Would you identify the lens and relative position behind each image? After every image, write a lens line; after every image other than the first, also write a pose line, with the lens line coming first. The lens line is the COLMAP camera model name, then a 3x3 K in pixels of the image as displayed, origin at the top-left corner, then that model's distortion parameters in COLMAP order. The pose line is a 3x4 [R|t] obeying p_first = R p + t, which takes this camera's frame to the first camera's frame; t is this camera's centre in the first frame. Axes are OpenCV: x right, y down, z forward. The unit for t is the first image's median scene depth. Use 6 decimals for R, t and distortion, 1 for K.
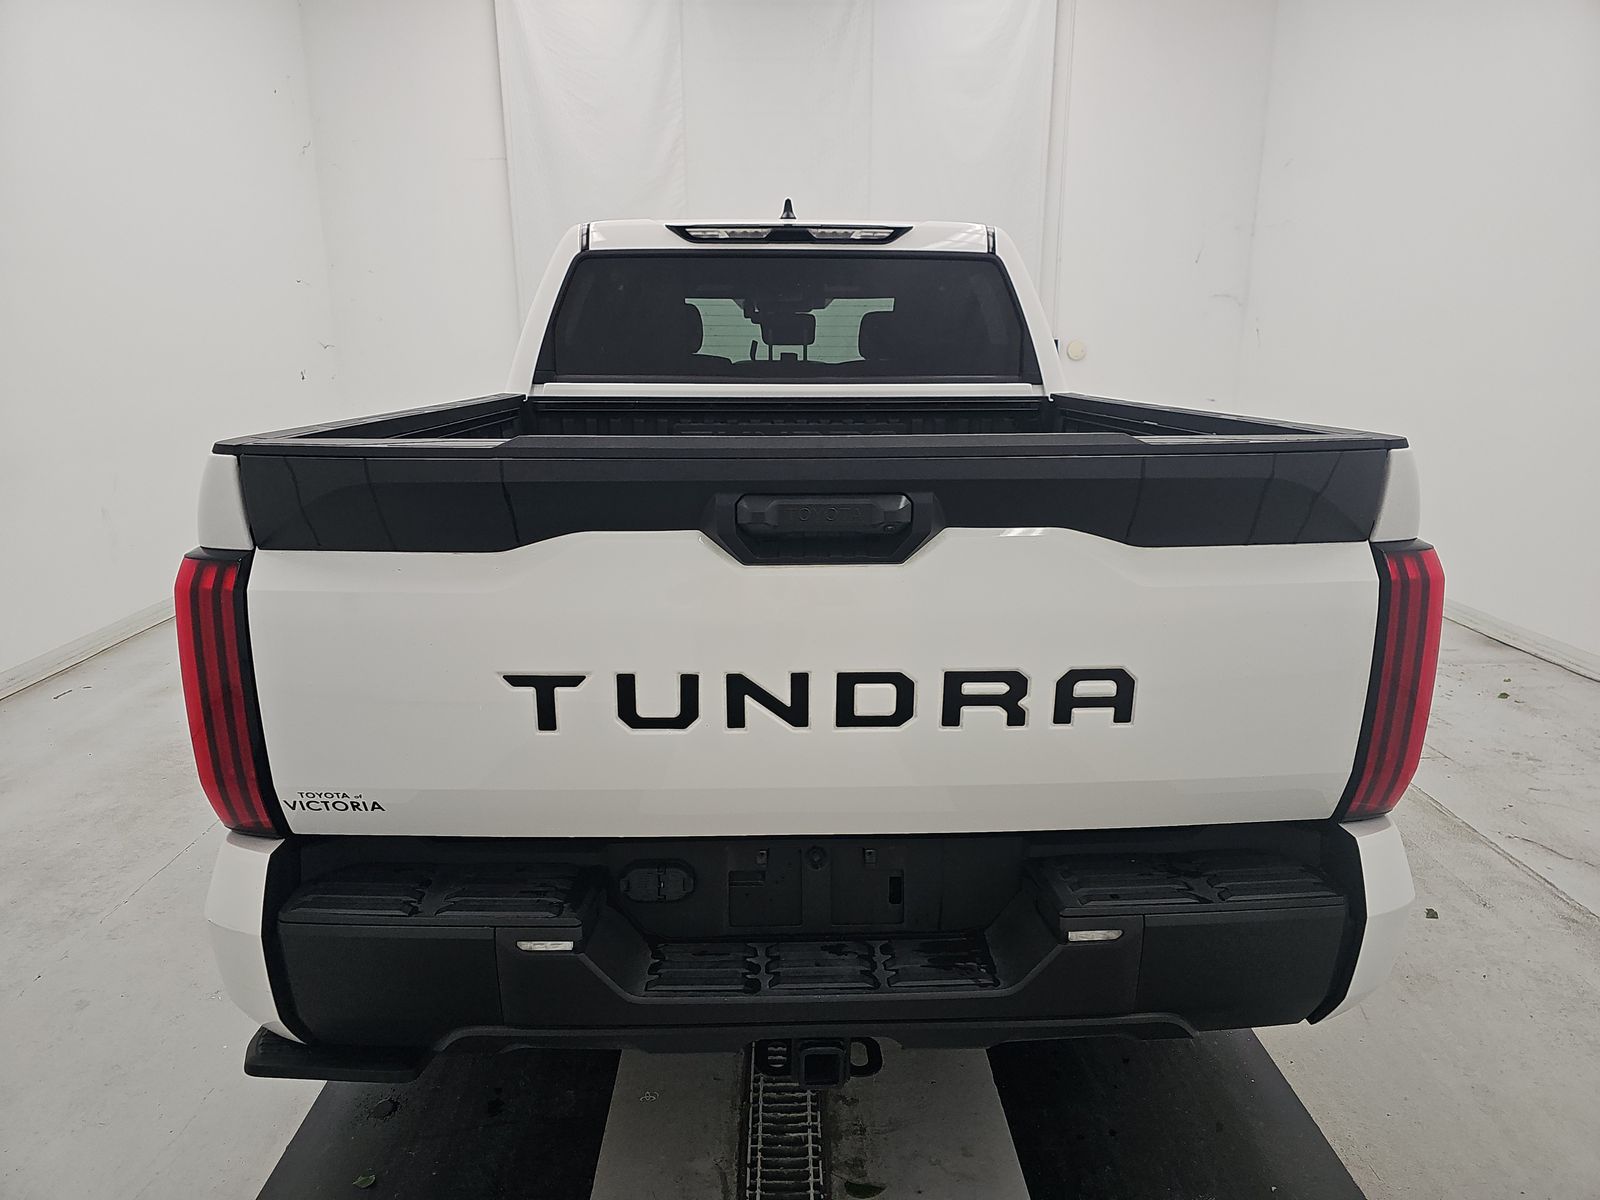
lens RADIAL K [[1063.0, 0, 803.6], [0, 1063.0, 599.4], [0, 0, 1]] dist [0.032454, -0.012678]
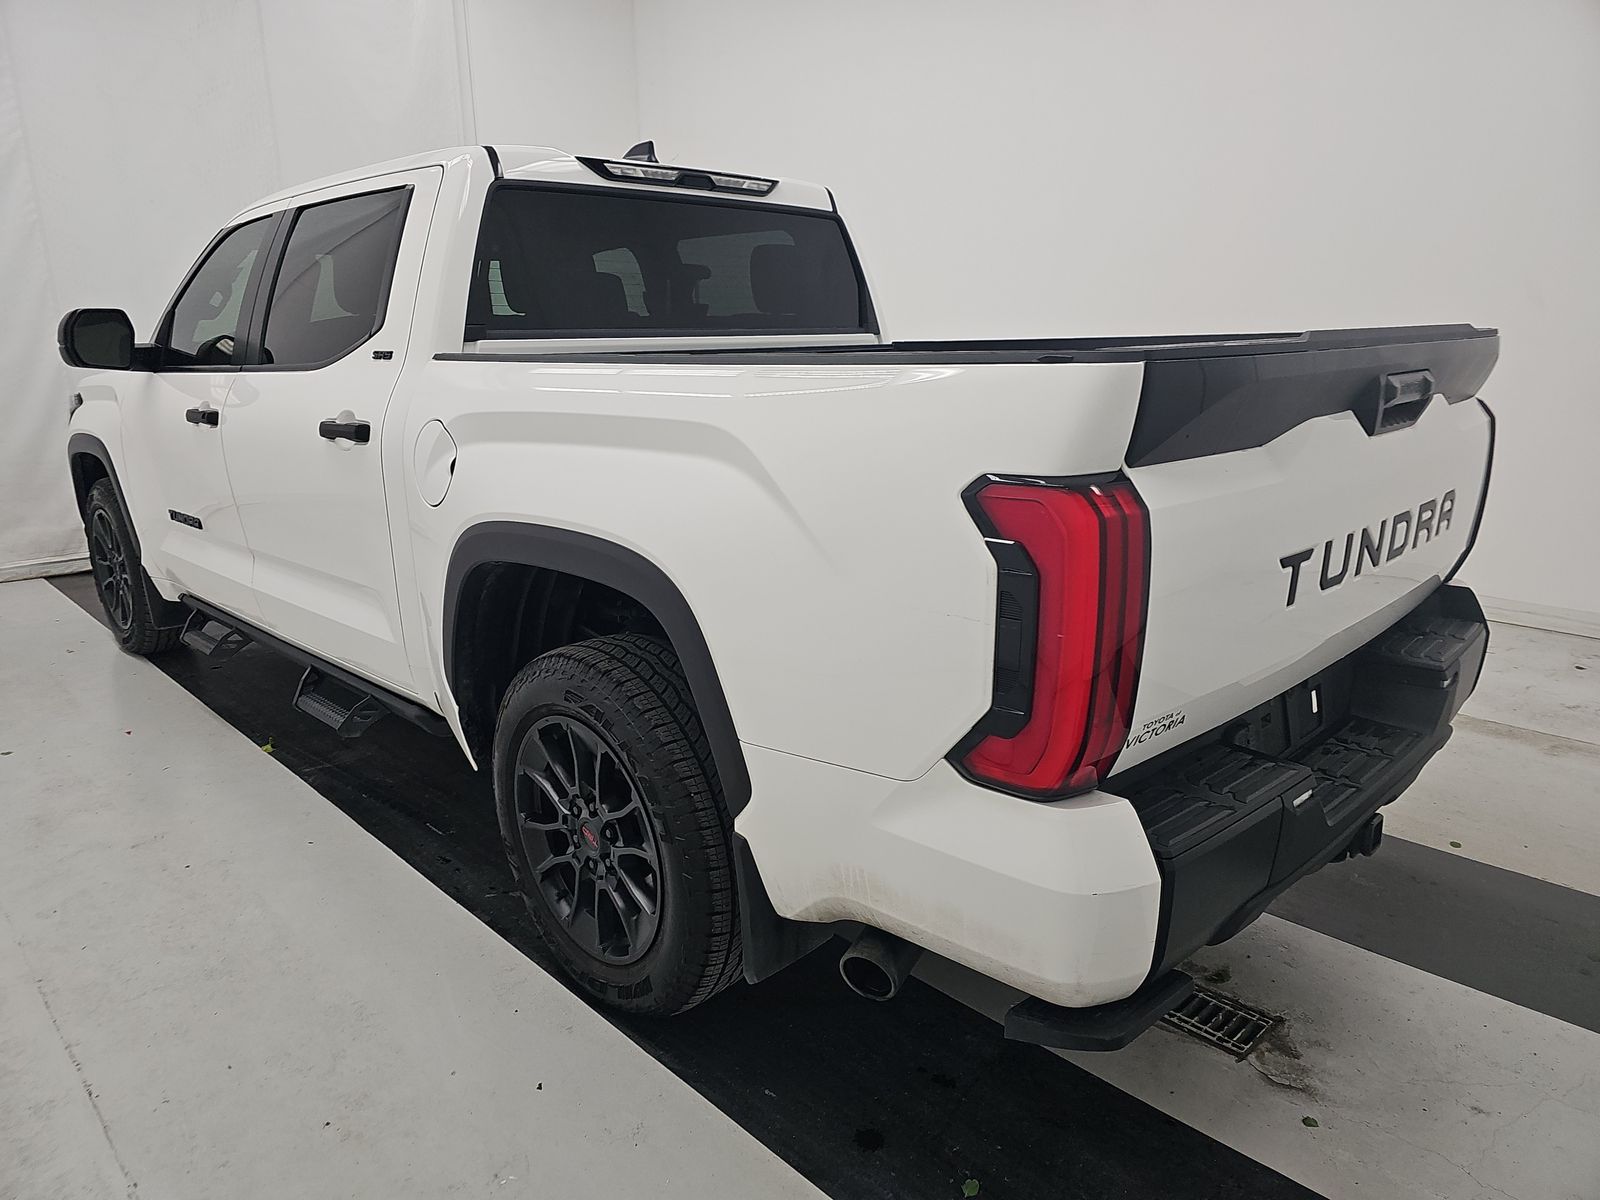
lens RADIAL K [[1063.0, 0, 800.2], [0, 1063.0, 605.8], [0, 0, 1]] dist [0.032454, -0.012678]
pose [[0.730179, -0.183510, 0.658151, -0.636259], [0.176197, 0.981250, 0.078119, -0.024708], [-0.660146, 0.058924, 0.748822, 0.240243]]
